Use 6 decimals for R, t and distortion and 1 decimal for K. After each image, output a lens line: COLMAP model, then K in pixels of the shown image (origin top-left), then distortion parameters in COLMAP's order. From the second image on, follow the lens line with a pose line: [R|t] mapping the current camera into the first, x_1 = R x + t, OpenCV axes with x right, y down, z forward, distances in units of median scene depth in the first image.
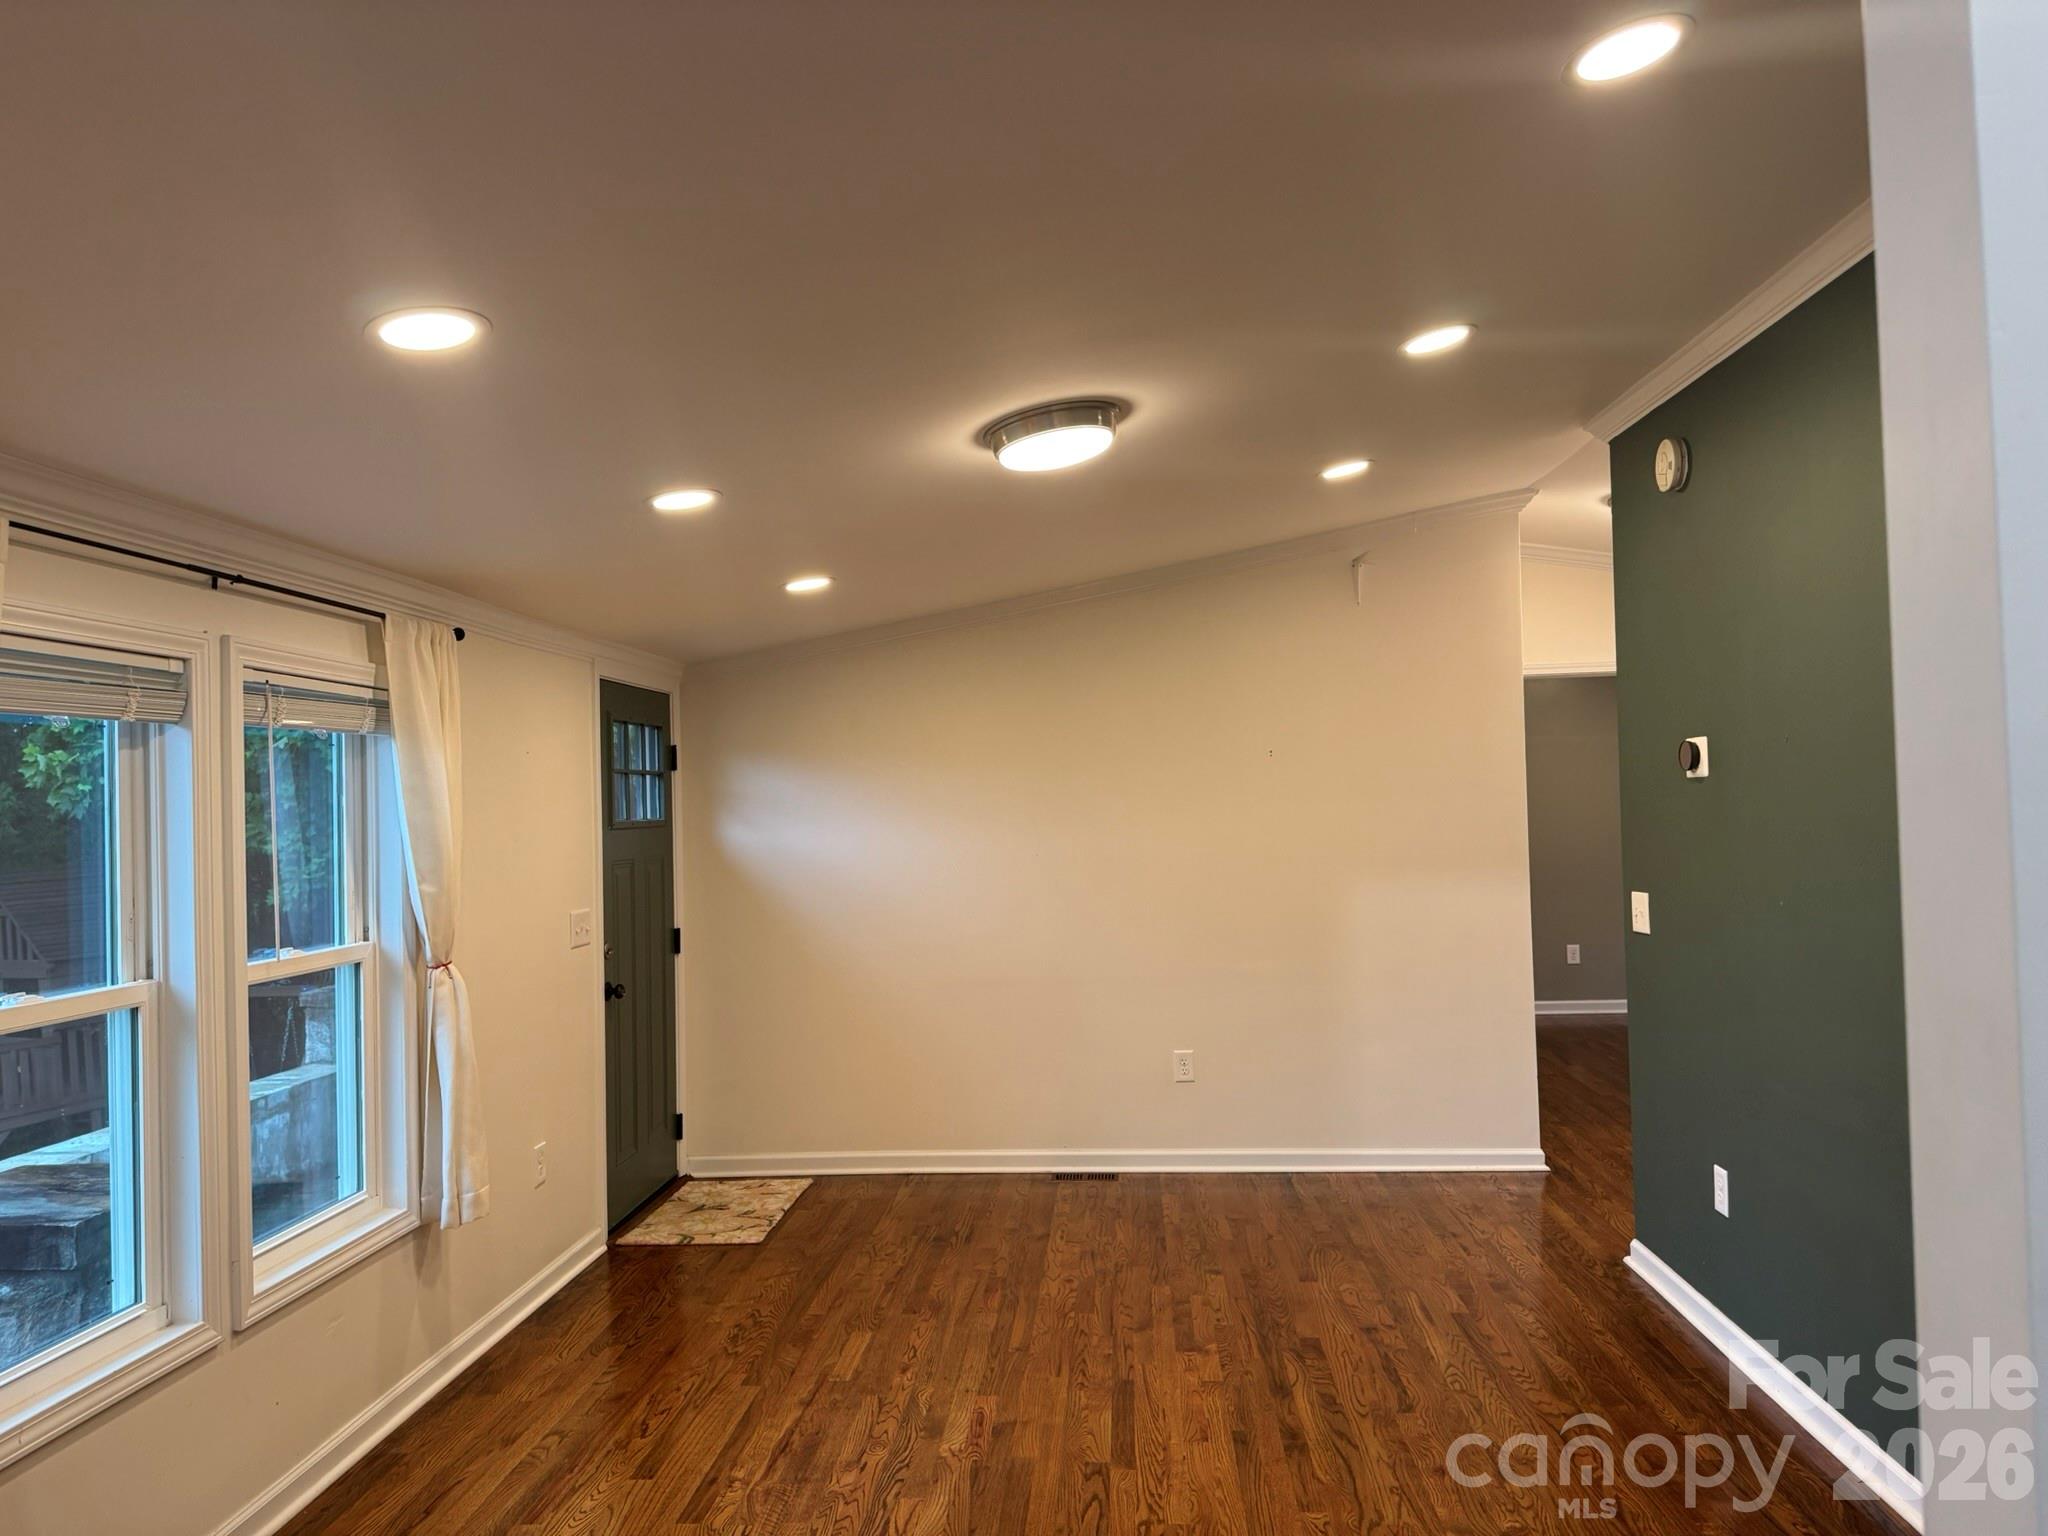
lens RADIAL K [[1419.6, 0, 1020.9], [0, 1419.6, 769.9], [0, 0, 1]] dist [0.114912, -0.155632]
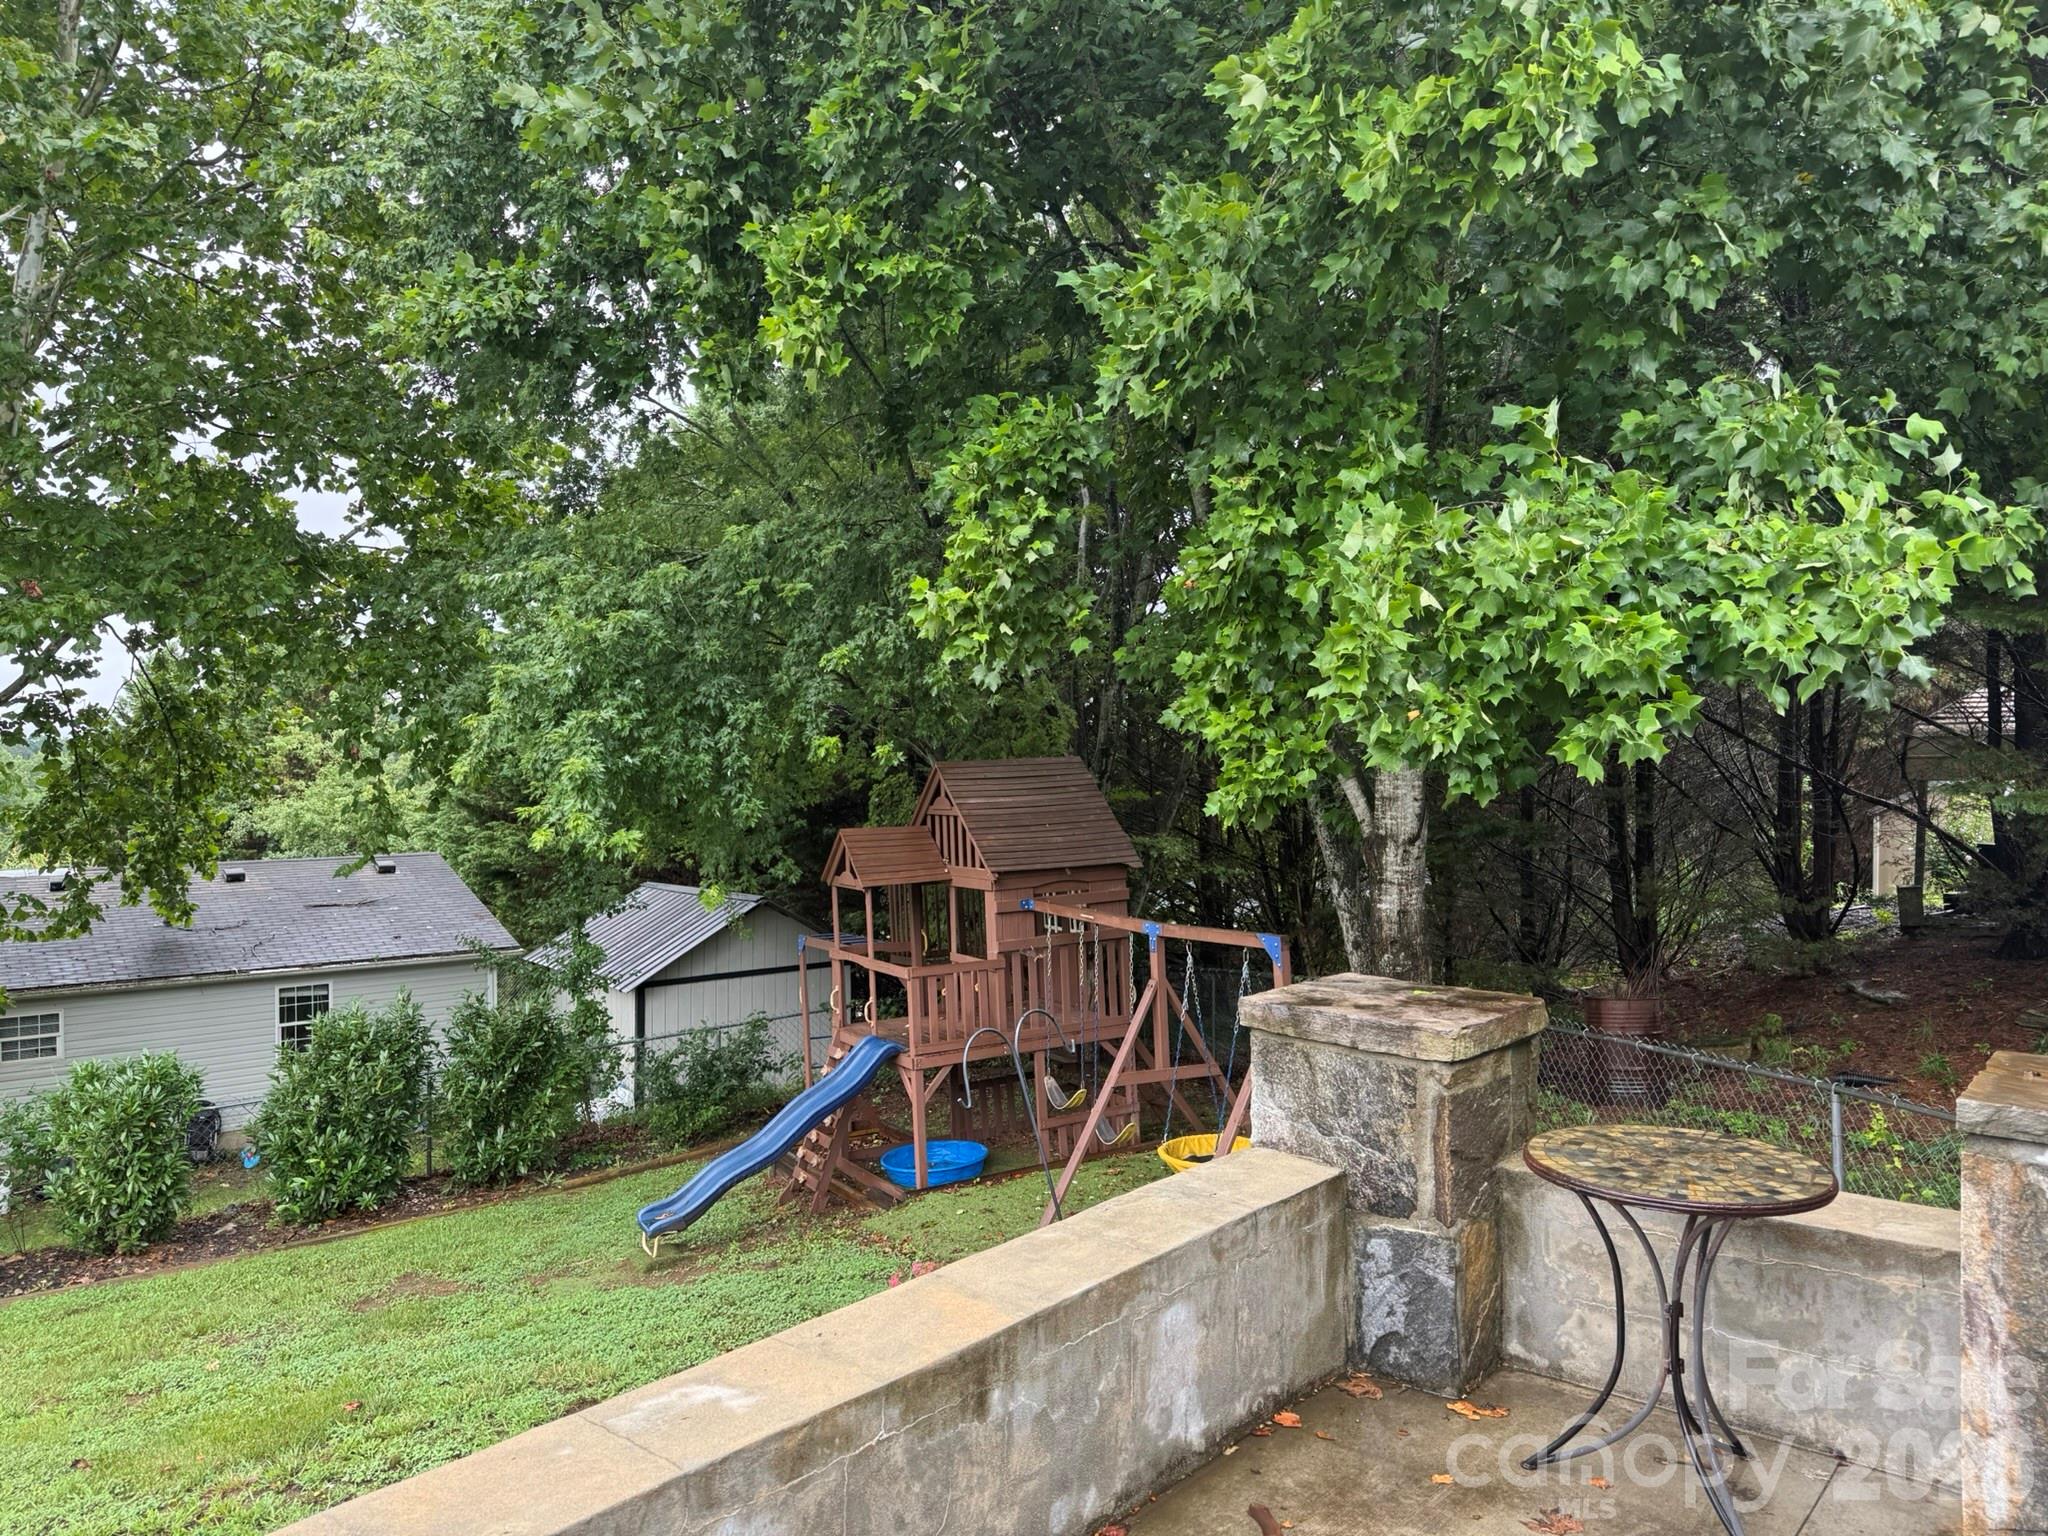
lens RADIAL K [[1429.3, 0, 1024.0], [0, 1429.3, 768.0], [0, 0, 1]] dist [0.000214, 0.000621]
pose [[0.812972, 0.040773, -0.580873, -0.217663], [-0.020787, 0.998942, 0.041026, 0.047108], [0.581931, -0.021278, 0.812959, 0.439297]]
